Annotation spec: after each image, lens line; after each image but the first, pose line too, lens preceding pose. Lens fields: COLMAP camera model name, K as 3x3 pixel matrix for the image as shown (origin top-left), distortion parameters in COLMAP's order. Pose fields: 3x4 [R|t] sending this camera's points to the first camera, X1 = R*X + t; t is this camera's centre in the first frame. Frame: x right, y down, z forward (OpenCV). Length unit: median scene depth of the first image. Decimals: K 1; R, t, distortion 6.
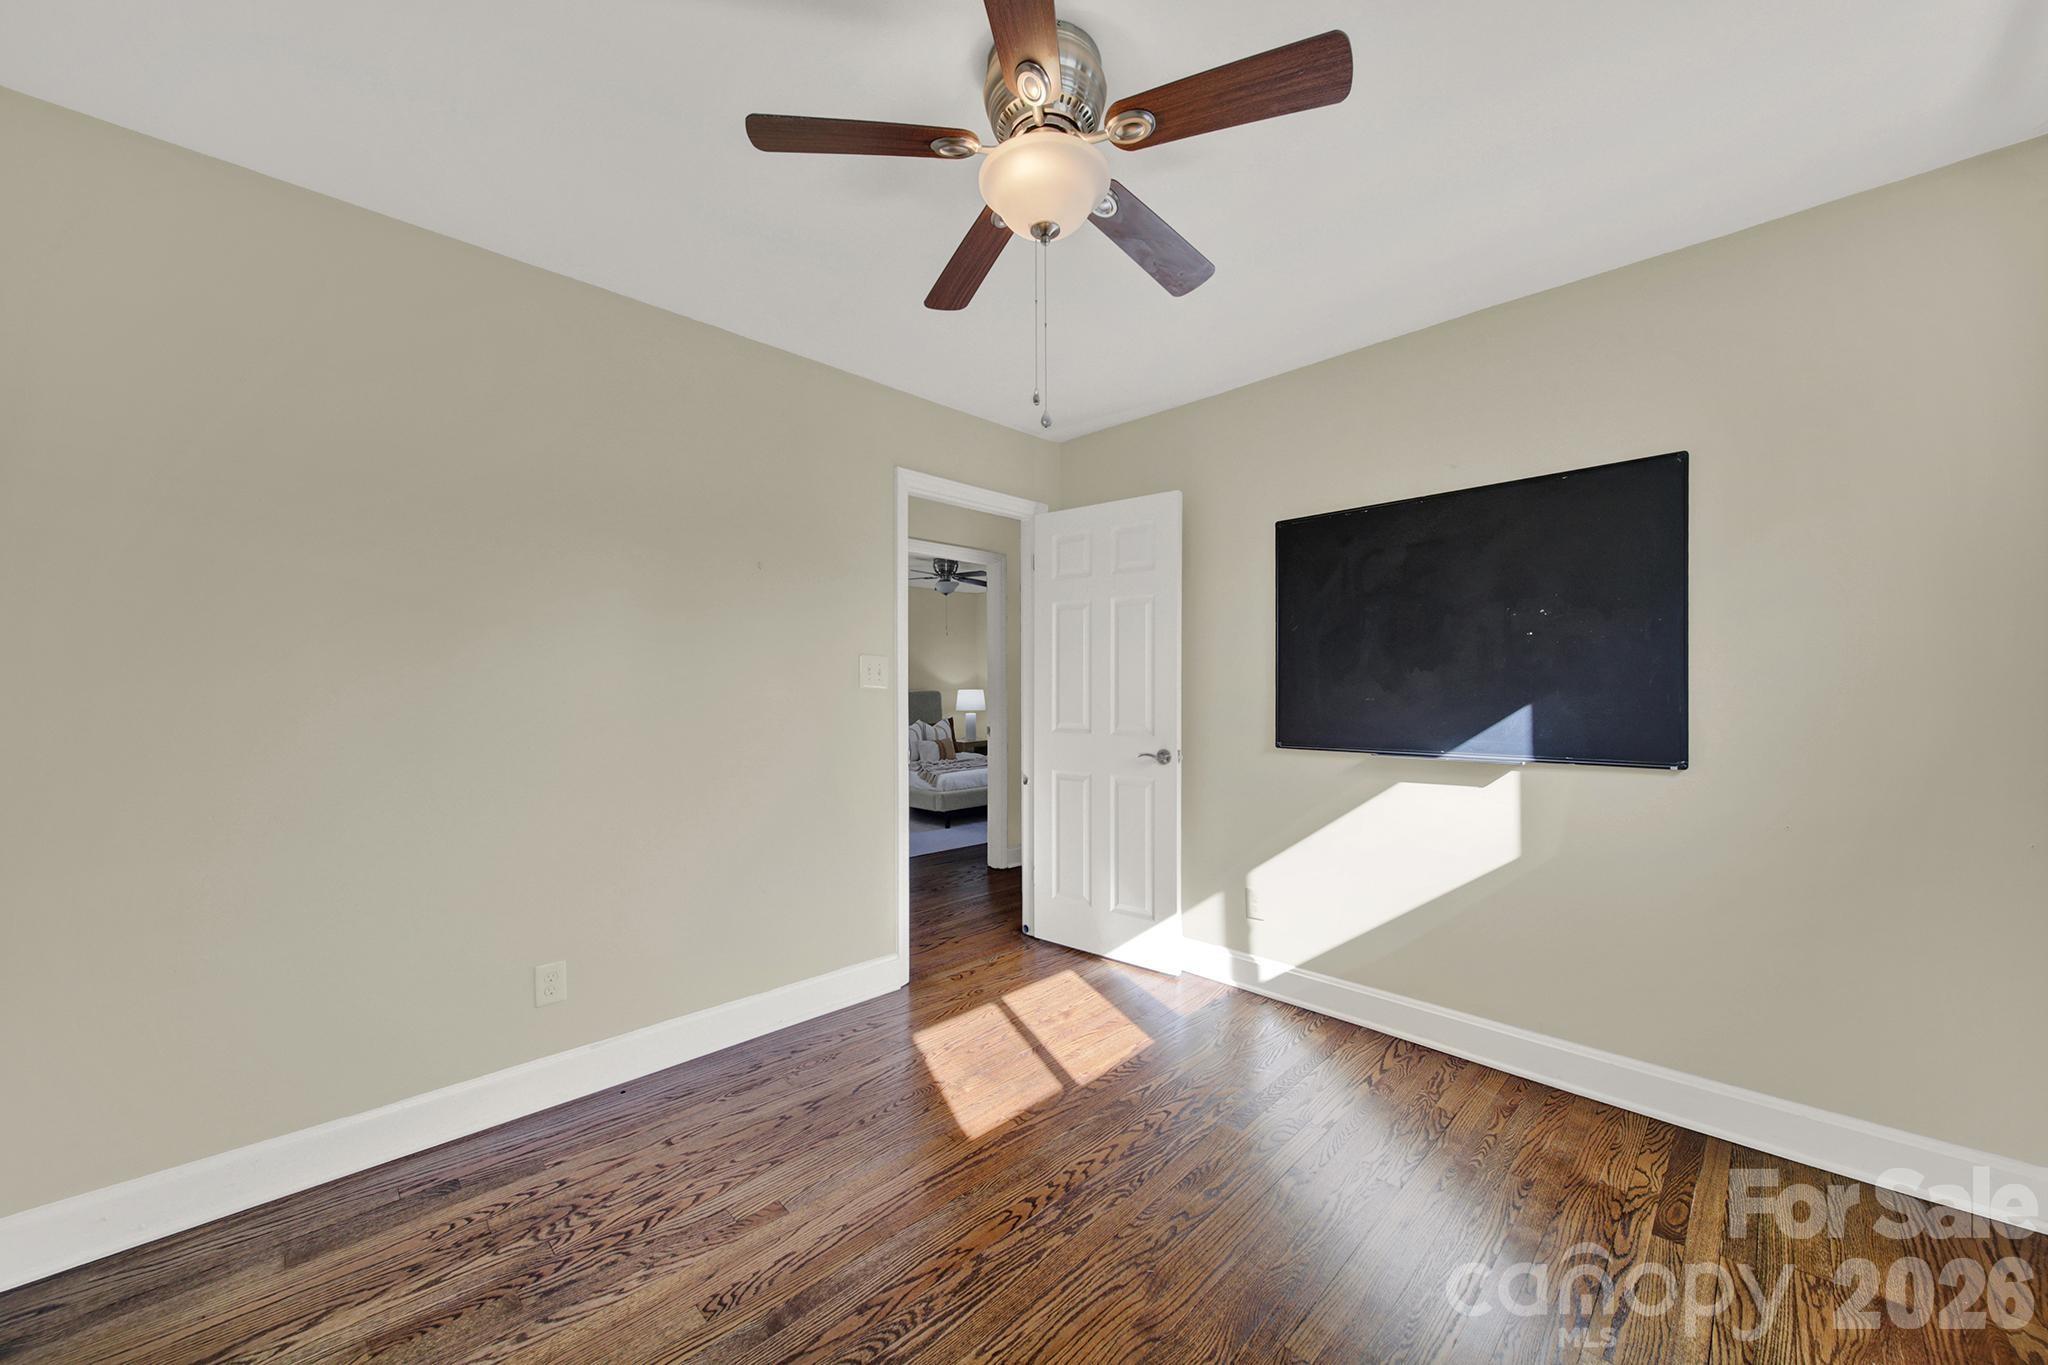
lens RADIAL K [[729.4, 0, 1033.6], [0, 729.4, 675.9], [0, 0, 1]] dist [-0.001107, -0.000248]
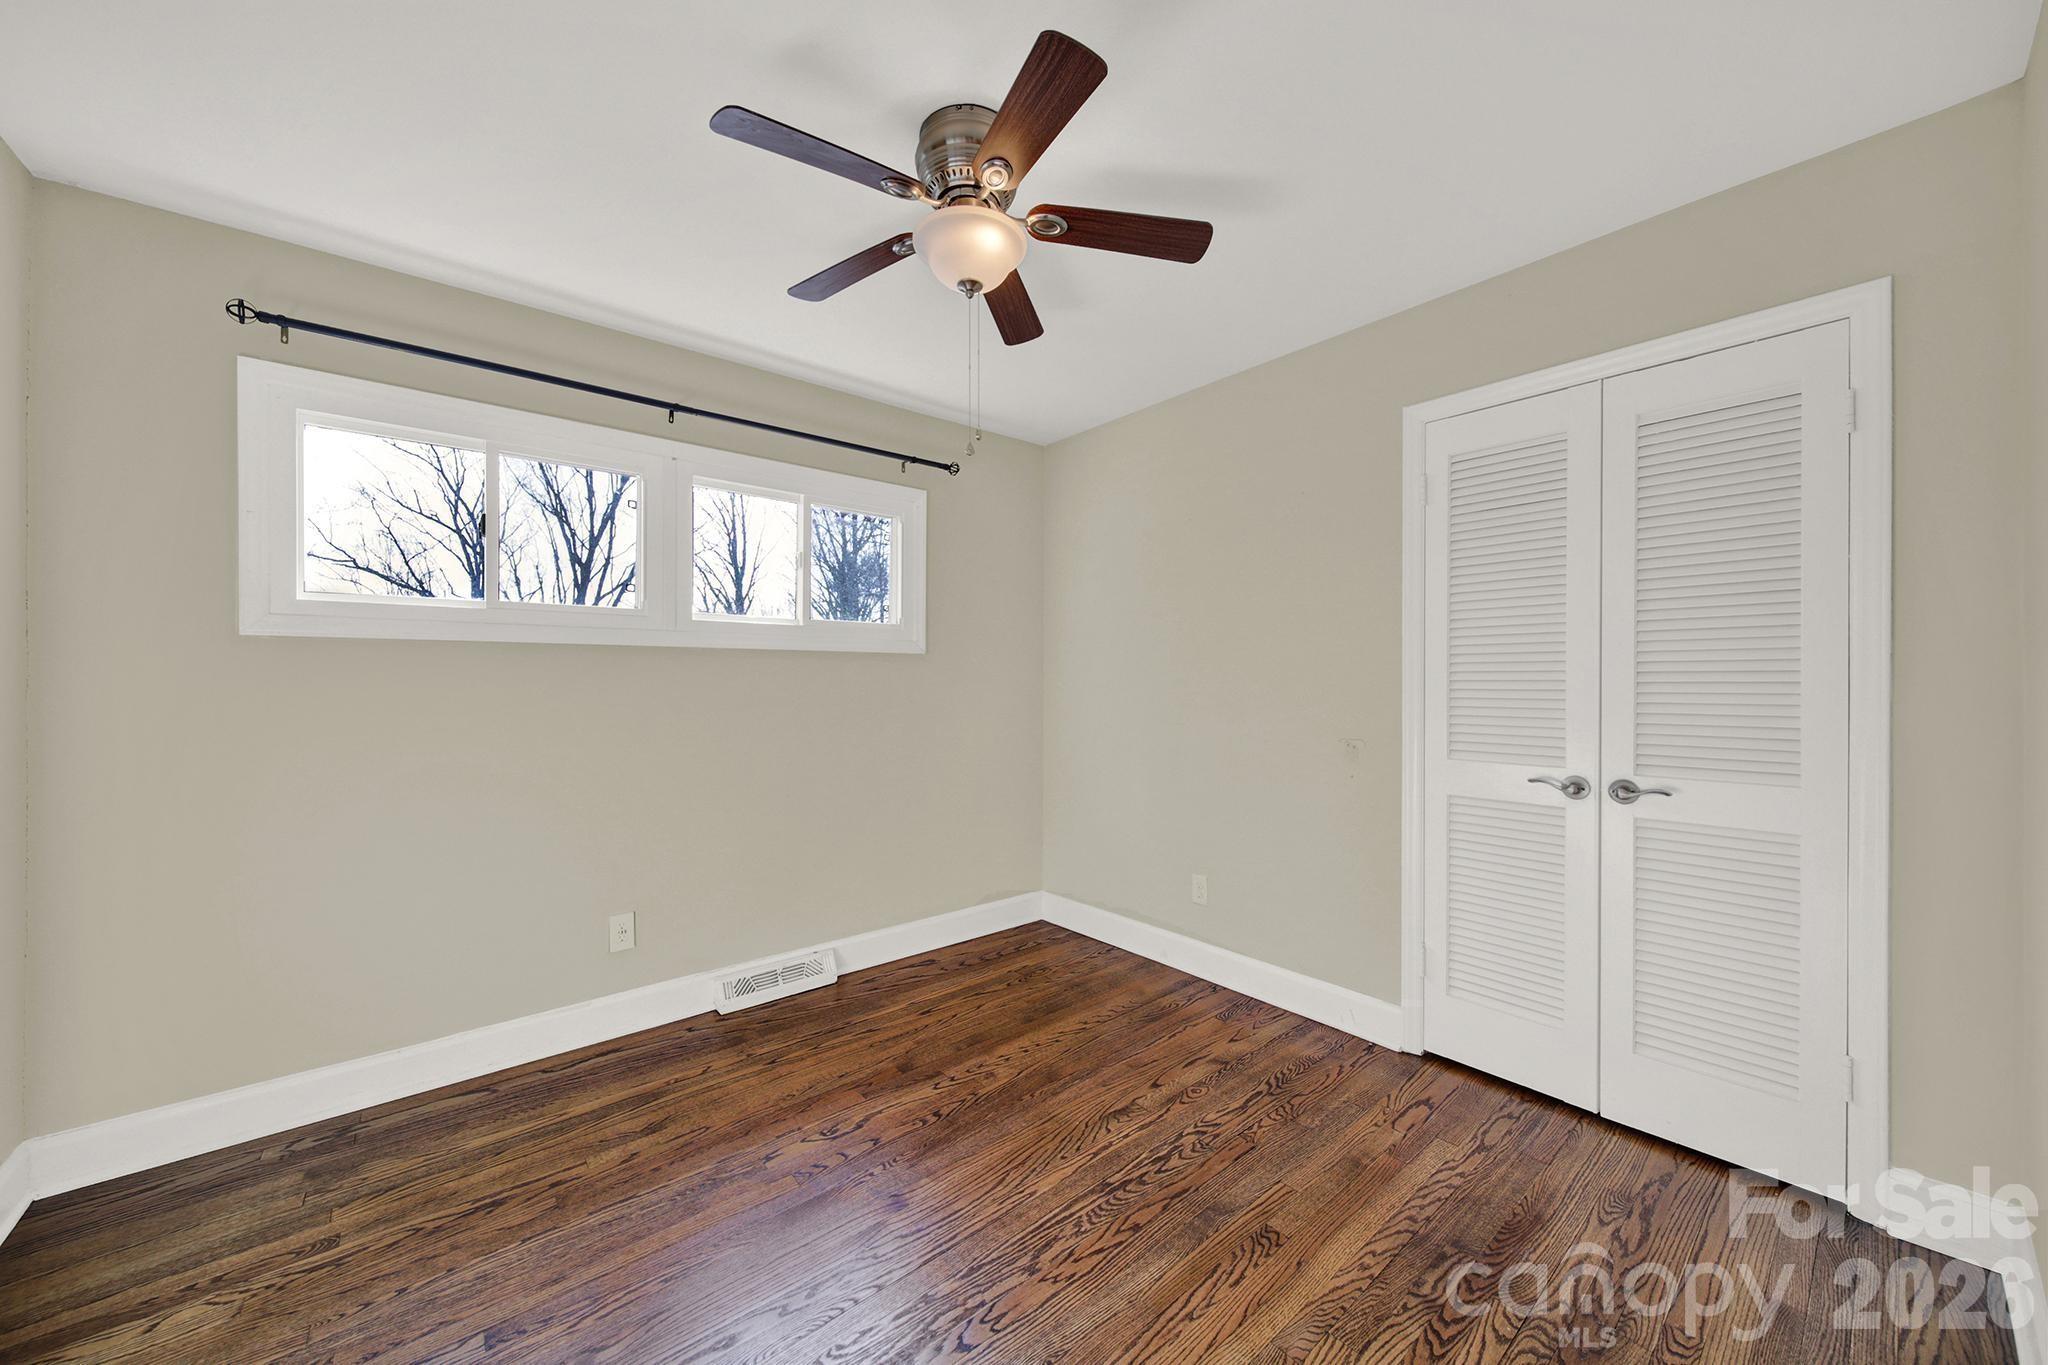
lens RADIAL K [[729.4, 0, 1033.6], [0, 729.4, 675.9], [0, 0, 1]] dist [-0.001107, -0.000248]
pose [[-0.995798, 0.005307, 0.091428, -0.170365], [0.004674, 0.999964, -0.007134, 0.020214], [-0.091462, -0.006677, -0.995786, 1.982985]]
